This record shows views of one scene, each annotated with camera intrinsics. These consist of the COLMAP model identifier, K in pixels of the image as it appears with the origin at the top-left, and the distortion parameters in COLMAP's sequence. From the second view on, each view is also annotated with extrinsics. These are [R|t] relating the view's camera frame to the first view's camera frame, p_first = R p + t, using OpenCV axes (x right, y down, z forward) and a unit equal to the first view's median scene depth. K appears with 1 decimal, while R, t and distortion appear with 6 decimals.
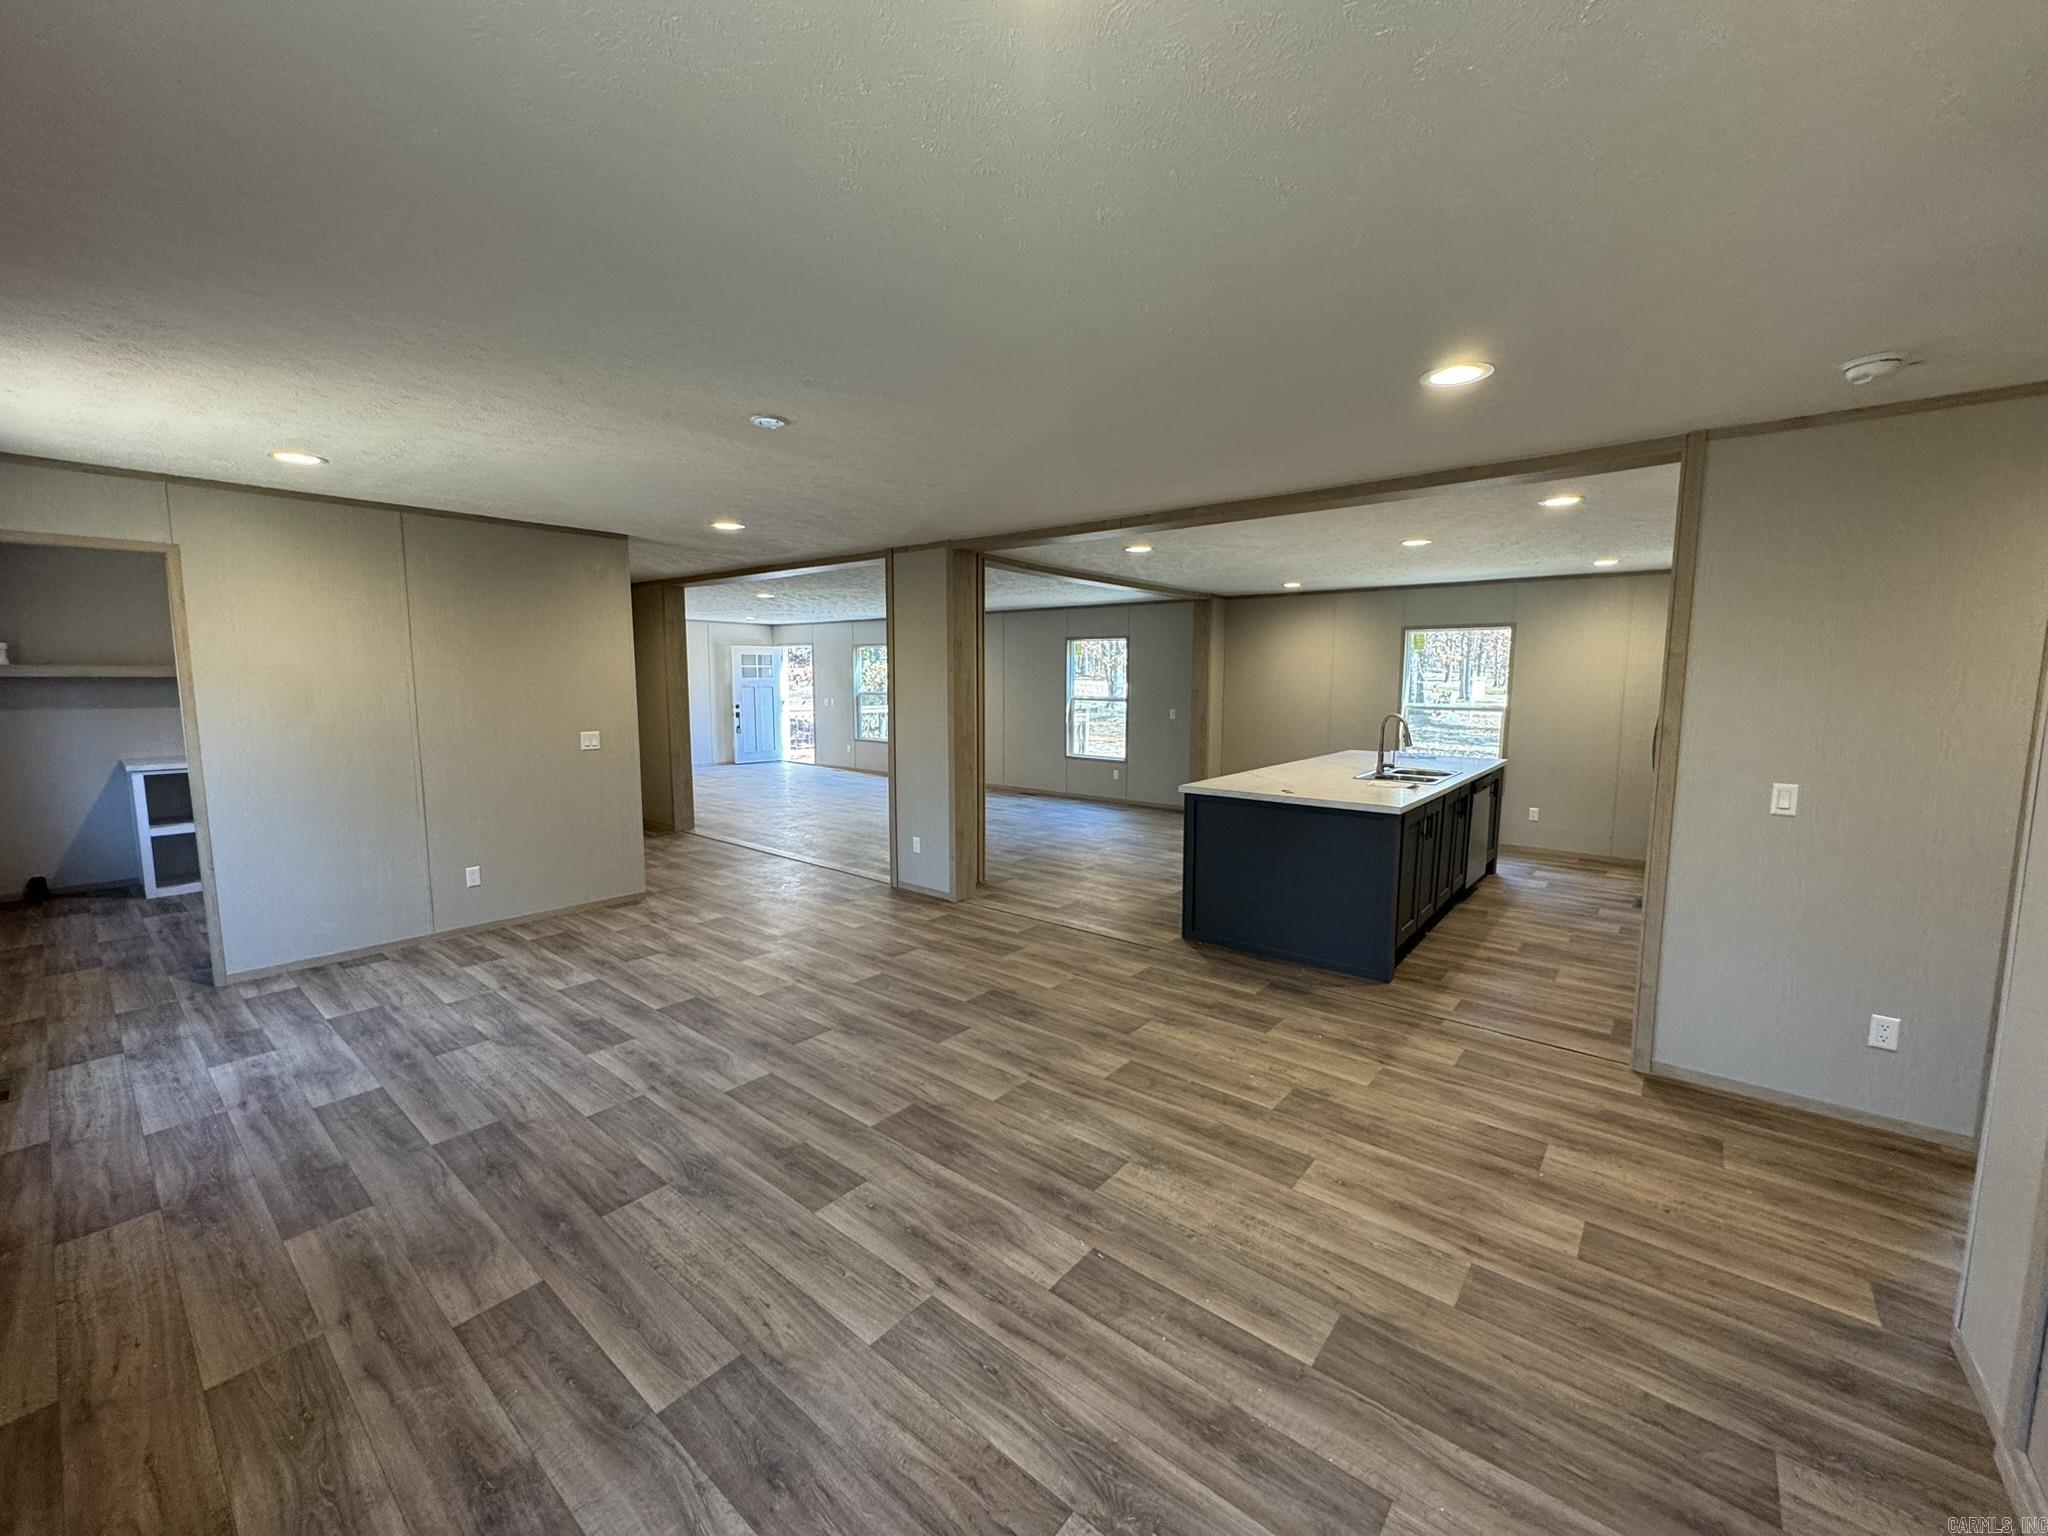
lens RADIAL K [[810.5, 0, 1022.1], [0, 810.5, 805.9], [0, 0, 1]] dist [-0.002748, 0.000028]
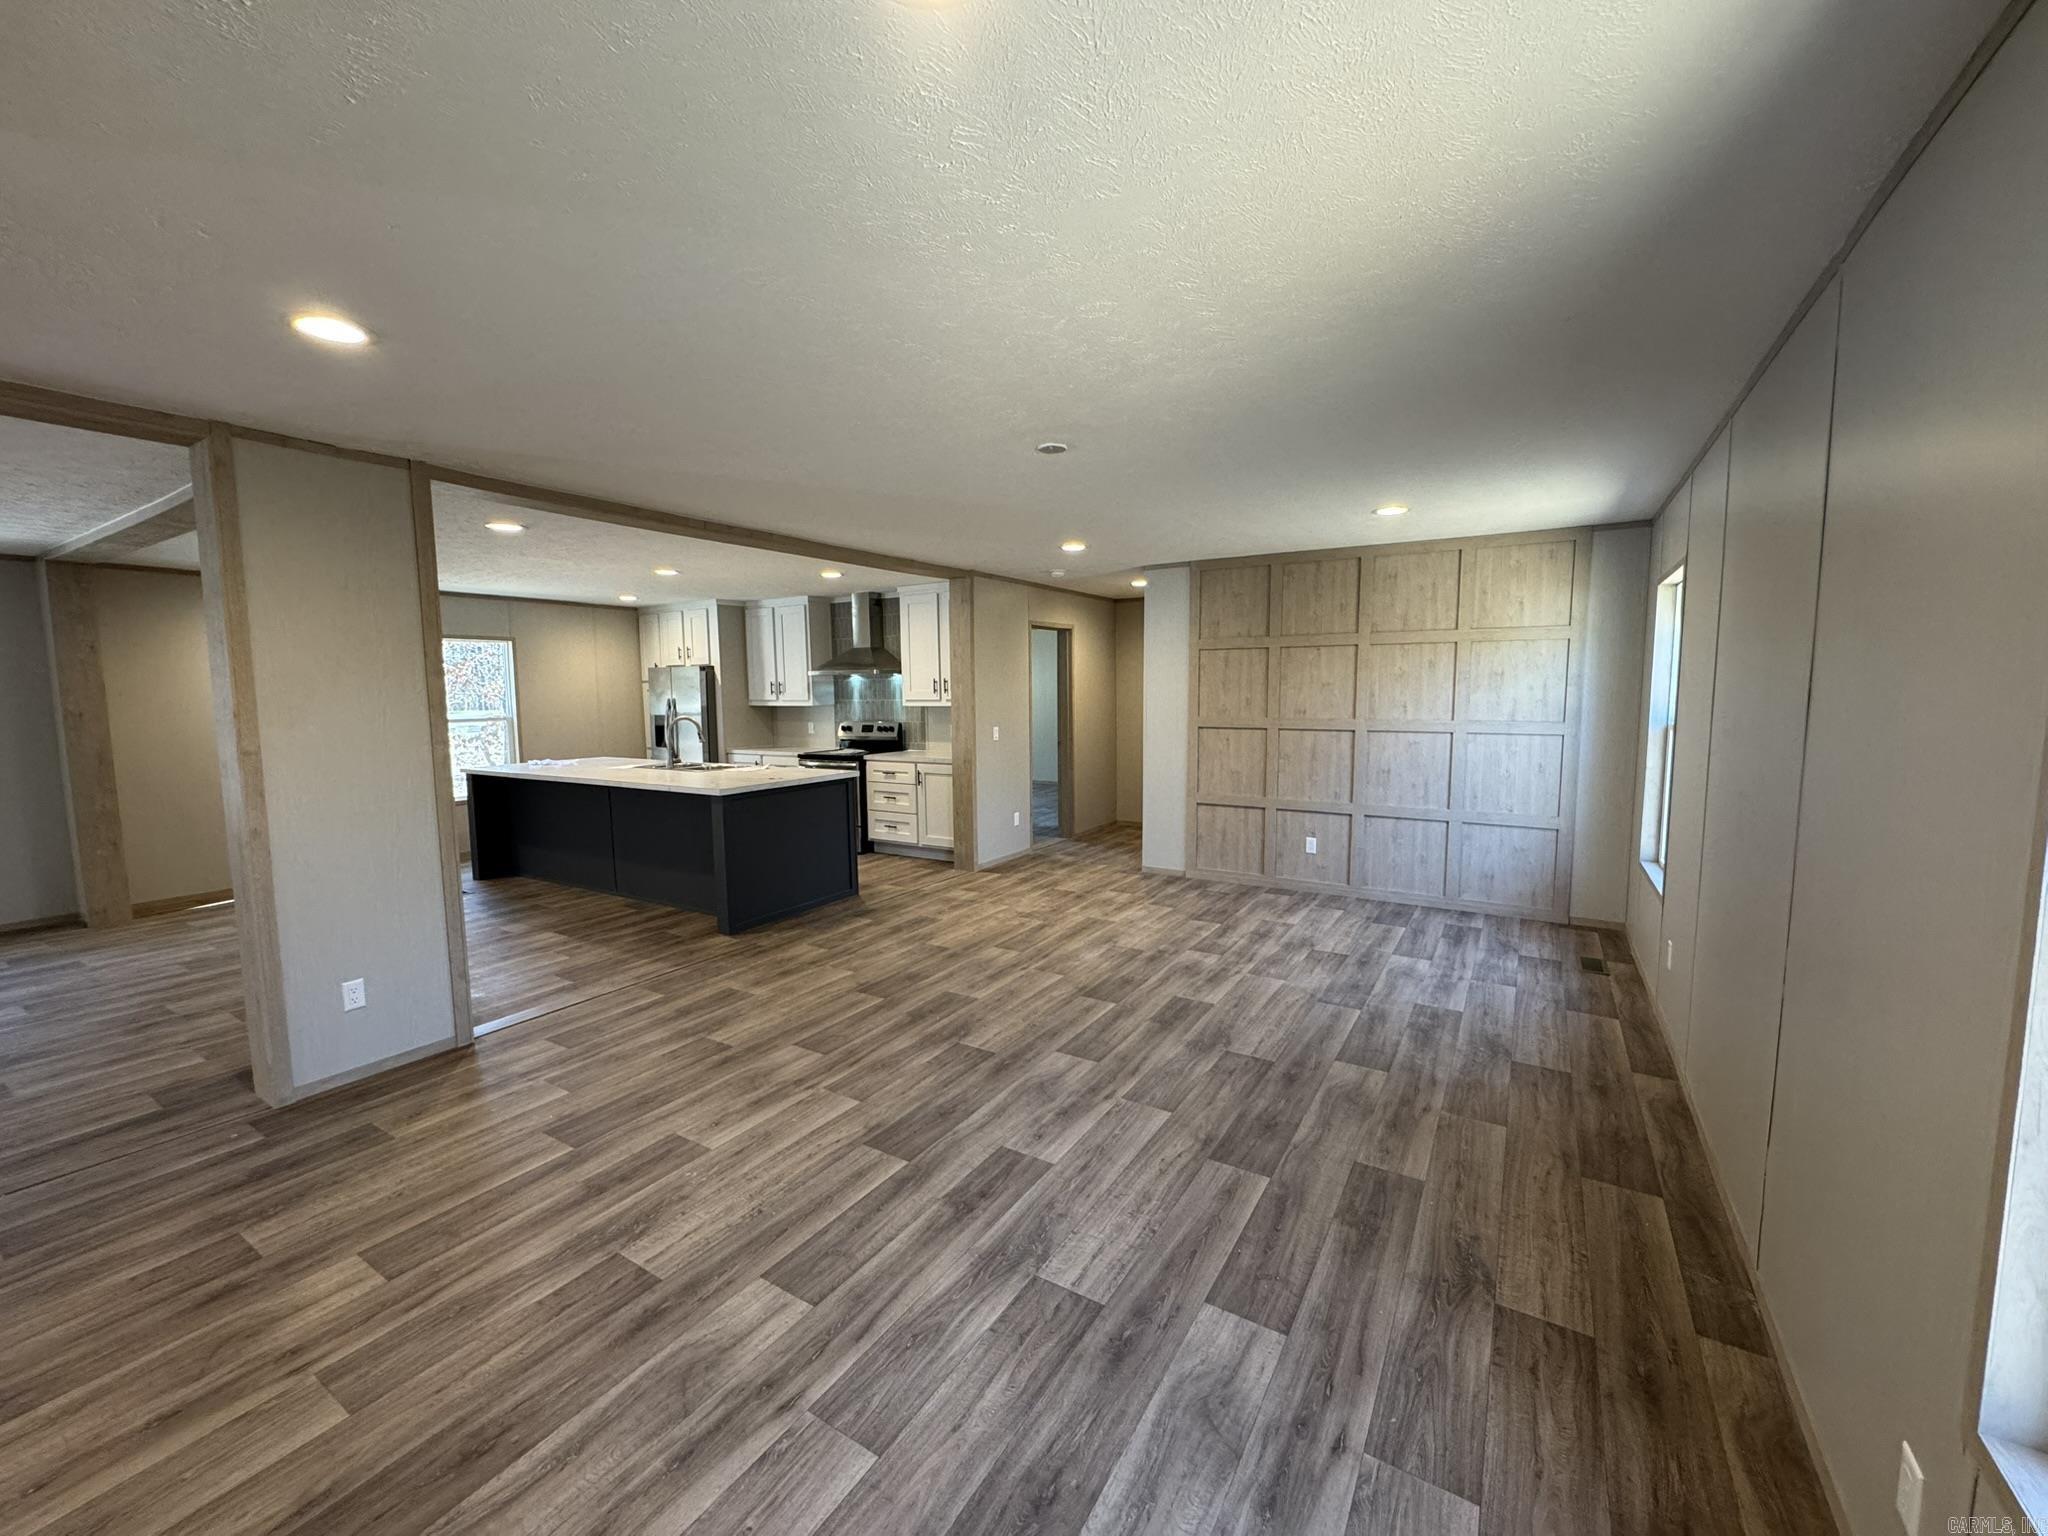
lens RADIAL K [[816.0, 0, 1022.7], [0, 816.0, 767.0], [0, 0, 1]] dist [-0.002457, 0.000148]
pose [[-0.131808, -0.098513, 0.986368, -1.323700], [0.166085, 0.978789, 0.119950, -0.171151], [-0.977263, 0.179632, -0.112651, 1.095314]]
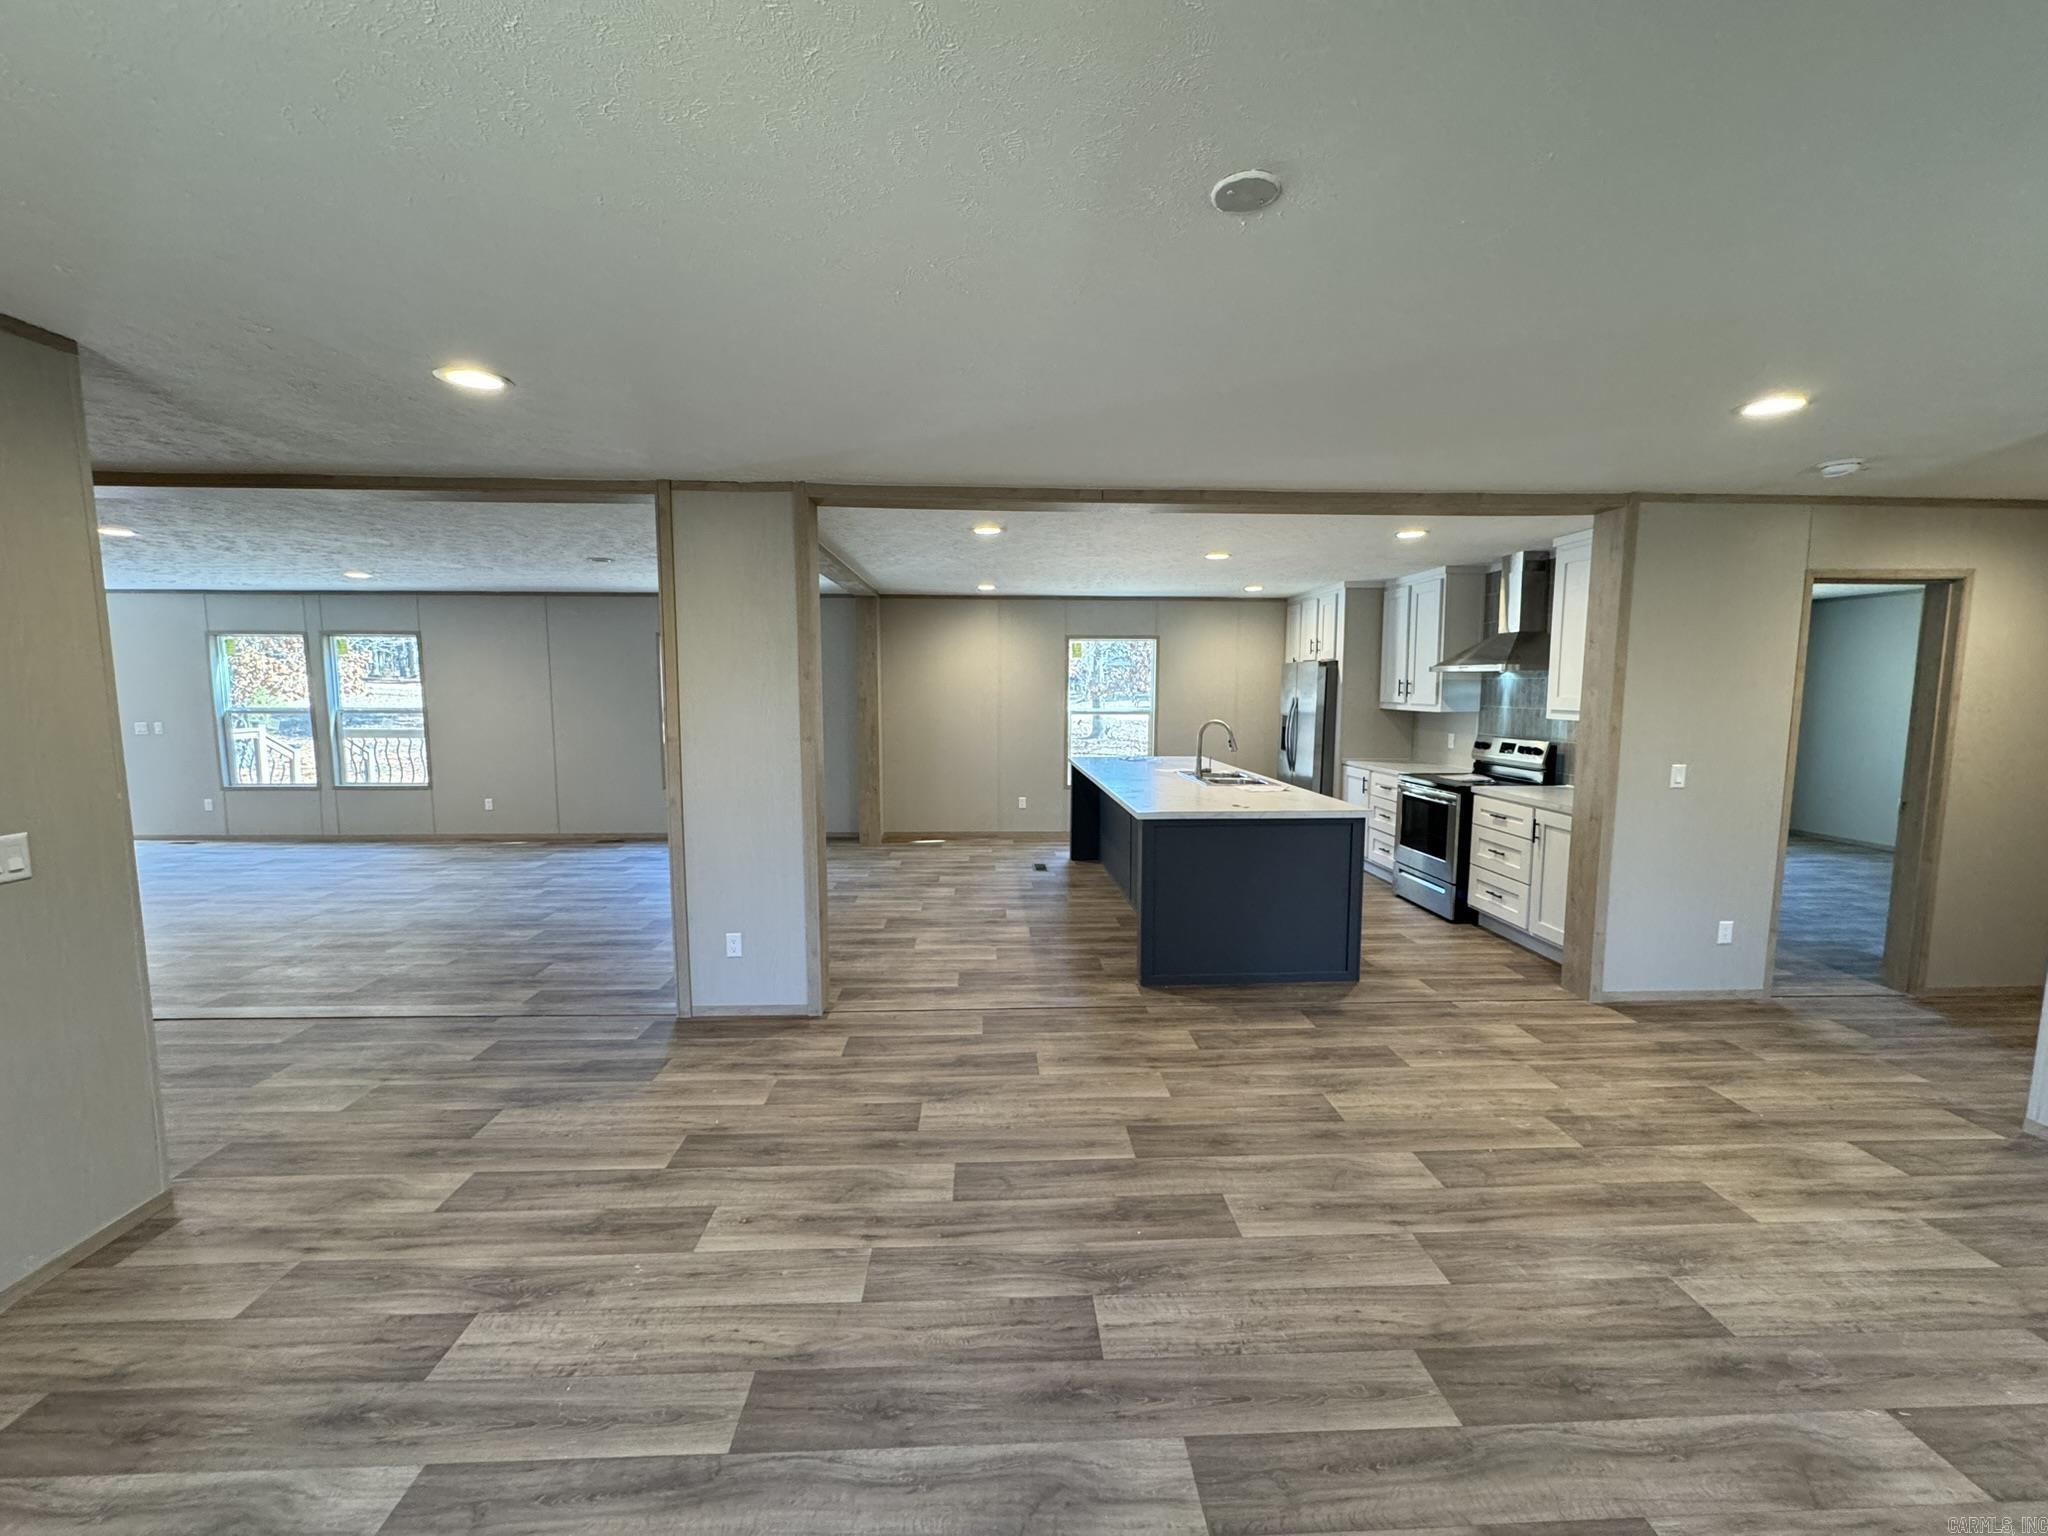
lens RADIAL K [[816.0, 0, 1022.7], [0, 816.0, 767.0], [0, 0, 1]] dist [-0.002457, 0.000148]
pose [[0.741001, -0.070925, 0.667748, -0.714064], [0.106666, 0.994213, -0.012767, -0.112191], [-0.662978, 0.080687, 0.744278, 0.636880]]
